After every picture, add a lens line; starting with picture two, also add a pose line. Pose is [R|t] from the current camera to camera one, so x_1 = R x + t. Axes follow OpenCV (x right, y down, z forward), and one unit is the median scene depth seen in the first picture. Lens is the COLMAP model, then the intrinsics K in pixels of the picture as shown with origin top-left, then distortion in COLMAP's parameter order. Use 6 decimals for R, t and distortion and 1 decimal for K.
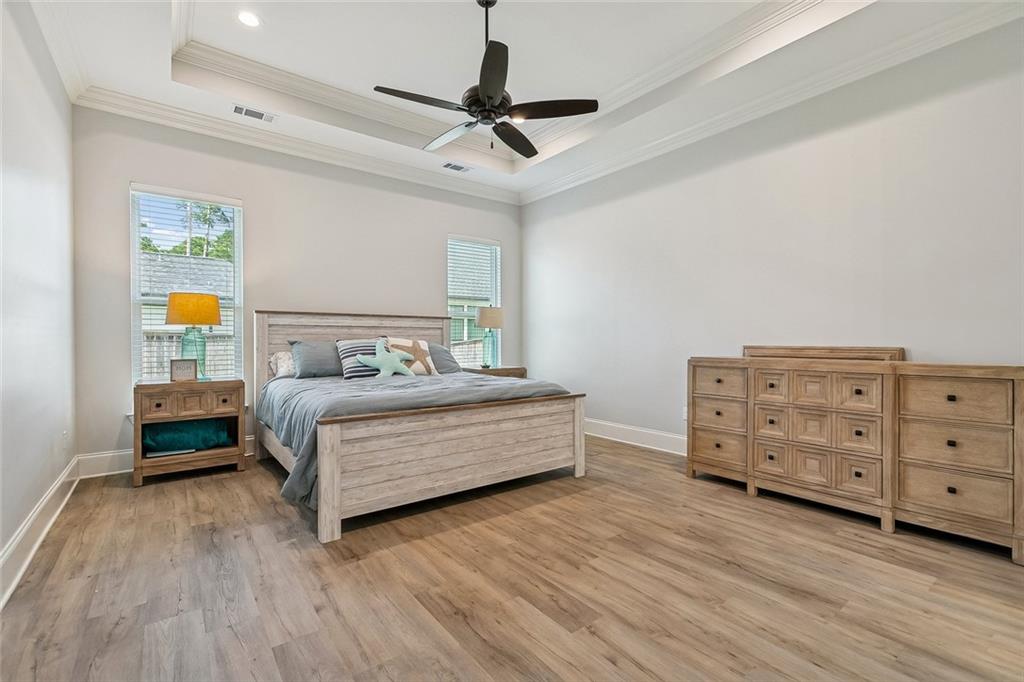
lens RADIAL K [[452.8, 0, 509.2], [0, 452.8, 336.9], [0, 0, 1]] dist [0.005024, 0.001333]
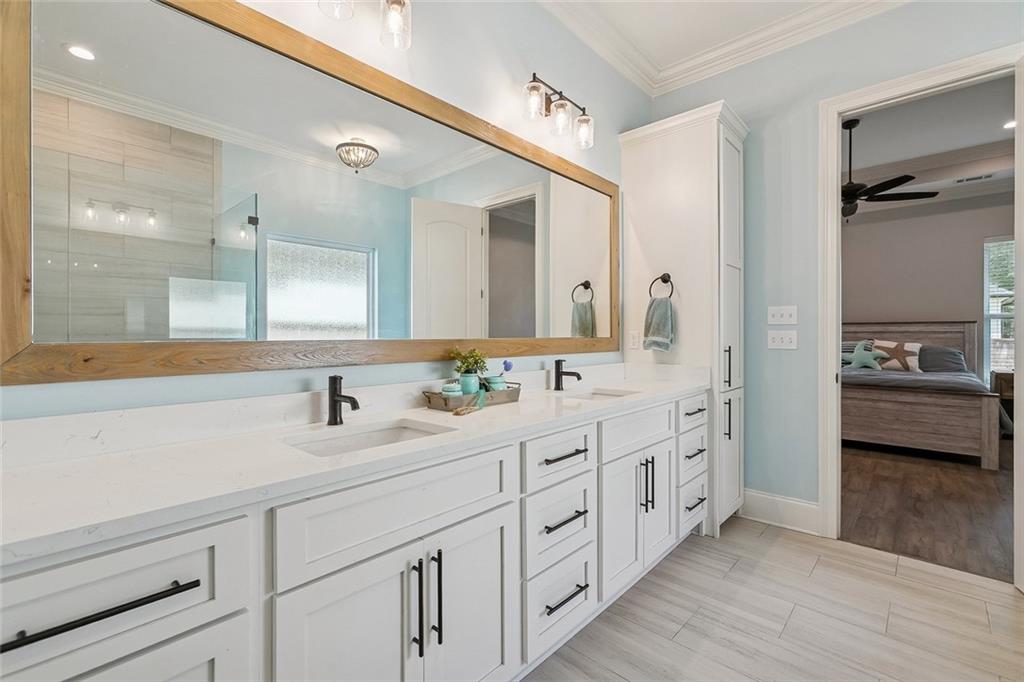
lens RADIAL K [[452.8, 0, 509.2], [0, 452.8, 336.9], [0, 0, 1]] dist [0.005024, 0.001333]
pose [[0.170484, 0.001790, -0.985359, 1.054881], [0.004075, 0.999989, 0.002522, -0.019954], [0.985352, -0.004446, 0.170474, -0.337416]]
